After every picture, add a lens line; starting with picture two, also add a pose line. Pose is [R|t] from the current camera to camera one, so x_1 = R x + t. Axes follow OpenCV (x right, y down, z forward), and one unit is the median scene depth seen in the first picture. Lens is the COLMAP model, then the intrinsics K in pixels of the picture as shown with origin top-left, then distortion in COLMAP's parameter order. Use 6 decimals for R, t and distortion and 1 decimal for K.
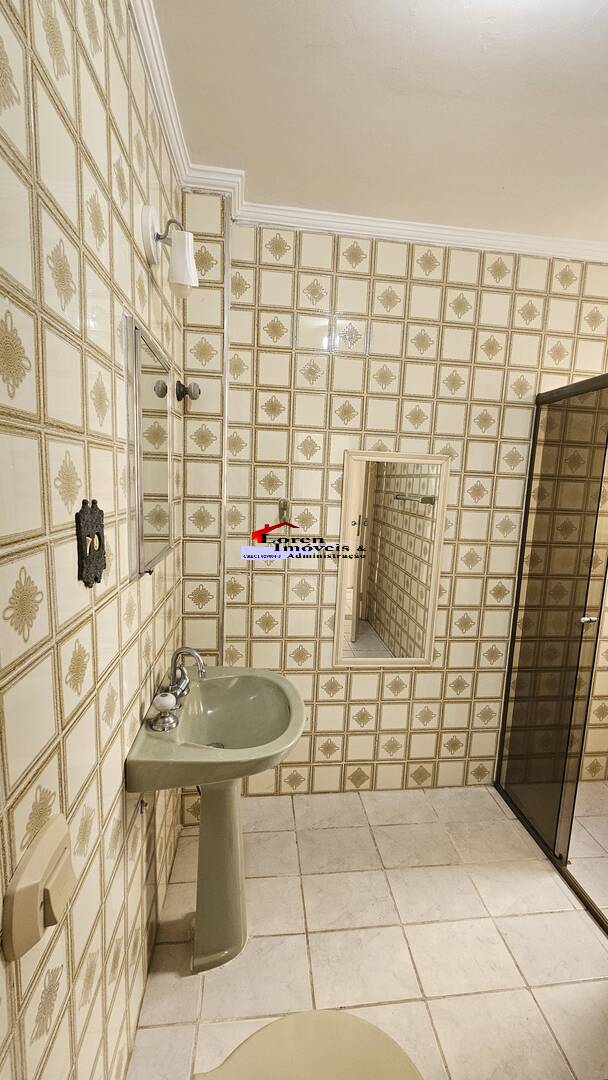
lens RADIAL K [[441.8, 0, 306.9], [0, 441.8, 540.9], [0, 0, 1]] dist [-0.004465, -0.000535]
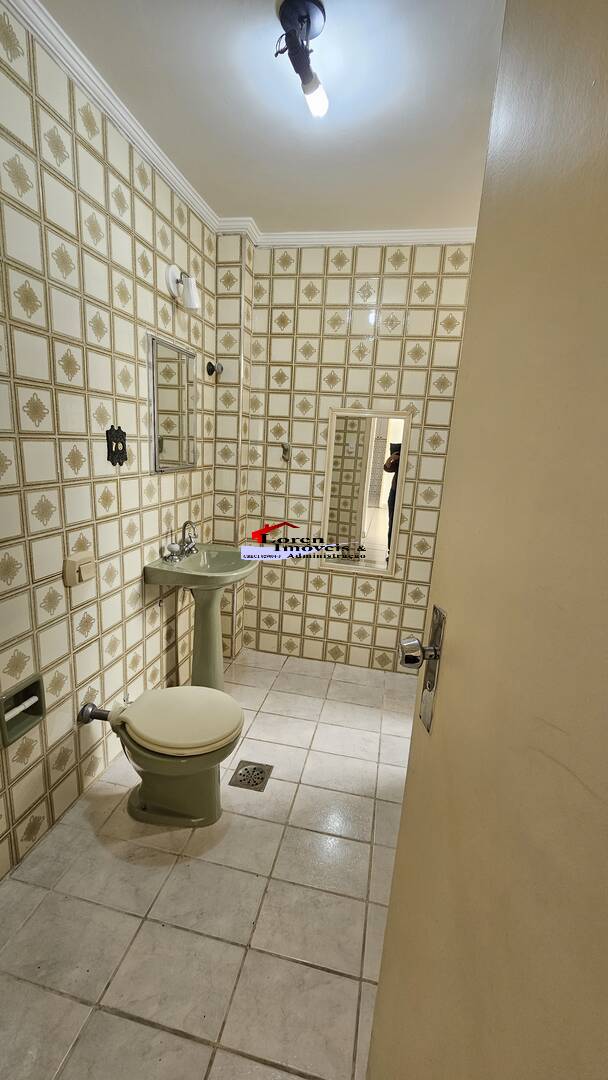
lens RADIAL K [[441.8, 0, 306.8], [0, 441.8, 541.4], [0, 0, 1]] dist [-0.004465, -0.000535]
pose [[0.948783, 0.086839, -0.303759, 0.483867], [-0.065166, 0.994598, 0.080793, 0.103295], [0.309134, -0.056860, 0.949317, -0.354957]]
